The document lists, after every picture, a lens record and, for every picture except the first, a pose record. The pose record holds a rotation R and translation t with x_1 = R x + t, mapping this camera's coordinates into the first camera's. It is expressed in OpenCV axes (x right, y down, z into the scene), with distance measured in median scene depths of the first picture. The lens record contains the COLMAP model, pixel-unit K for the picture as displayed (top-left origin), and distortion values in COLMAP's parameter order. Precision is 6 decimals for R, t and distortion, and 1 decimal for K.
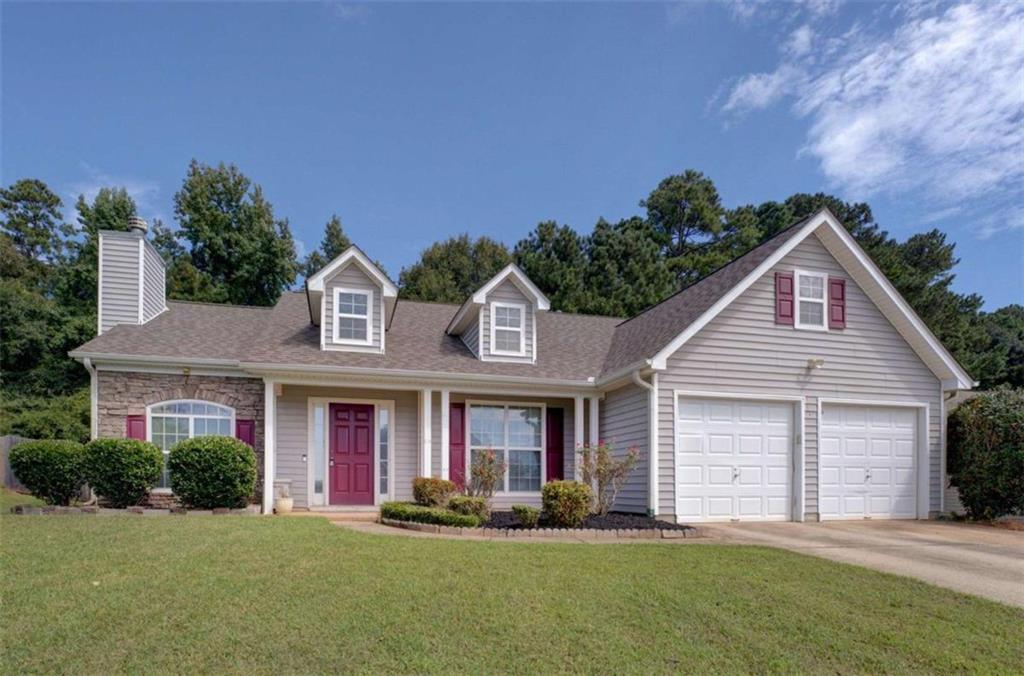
lens RADIAL K [[502.1, 0, 451.5], [0, 502.1, 481.9], [0, 0, 1]] dist [-0.014402, -0.000916]
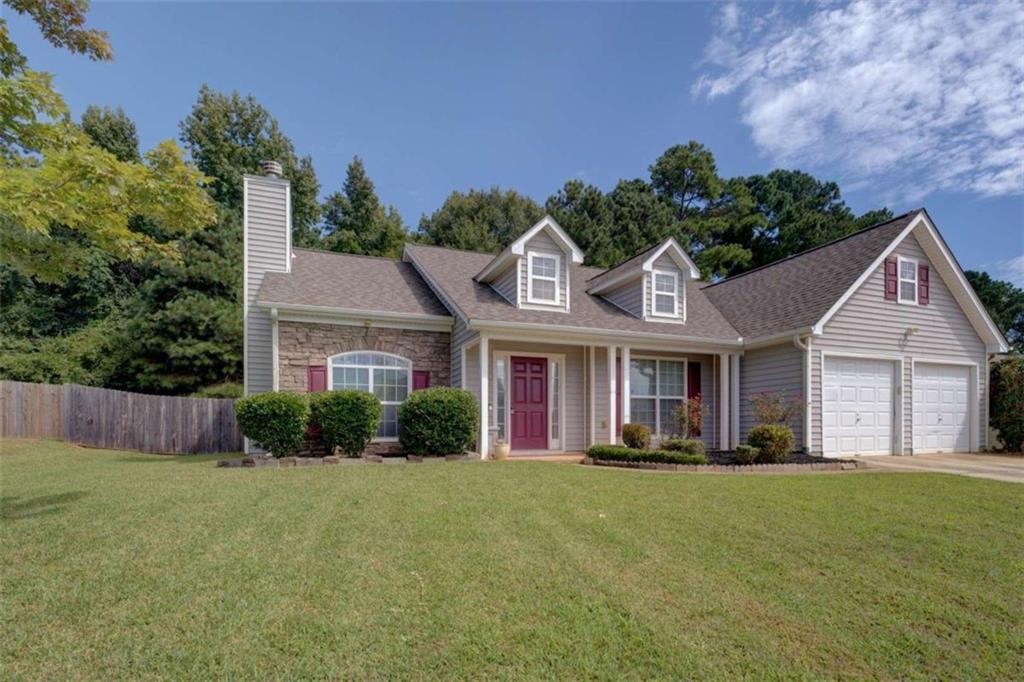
lens RADIAL K [[499.6, 0, 515.1], [0, 499.6, 428.7], [0, 0, 1]] dist [-0.008793, 0.000102]
pose [[0.984621, -0.013336, 0.174194, -0.408309], [0.012711, 0.999908, 0.004699, -0.005451], [-0.174241, -0.002412, 0.984700, -0.062912]]
